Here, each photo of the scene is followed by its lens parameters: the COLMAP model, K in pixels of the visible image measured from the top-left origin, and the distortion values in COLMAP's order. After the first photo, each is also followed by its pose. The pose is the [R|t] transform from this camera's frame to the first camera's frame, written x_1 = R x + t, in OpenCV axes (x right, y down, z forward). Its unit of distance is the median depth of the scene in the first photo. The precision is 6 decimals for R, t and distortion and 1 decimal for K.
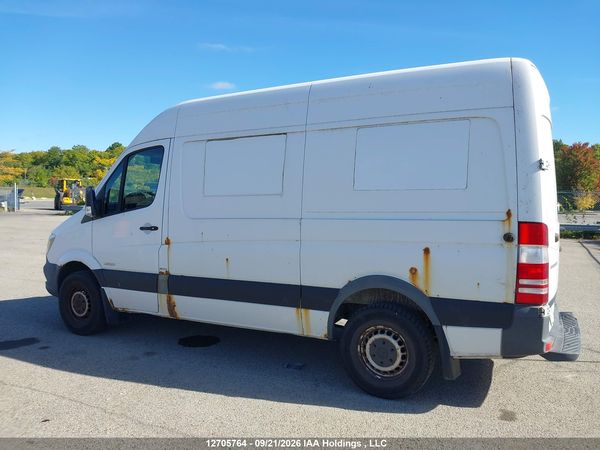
lens RADIAL K [[456.1, 0, 305.5], [0, 456.1, 221.8], [0, 0, 1]] dist [0.041087, -0.053948]
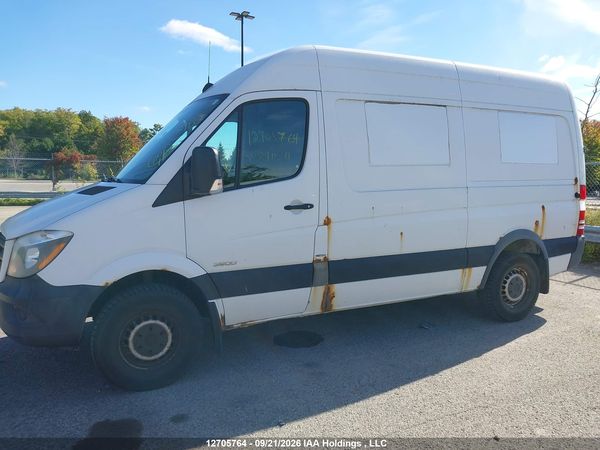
lens RADIAL K [[456.1, 0, 315.1], [0, 456.1, 219.2], [0, 0, 1]] dist [0.041087, -0.053948]
pose [[0.600481, -0.078154, 0.795811, -1.170459], [0.032371, 0.996772, 0.073465, -0.024832], [-0.798984, -0.018353, 0.601073, 0.652219]]
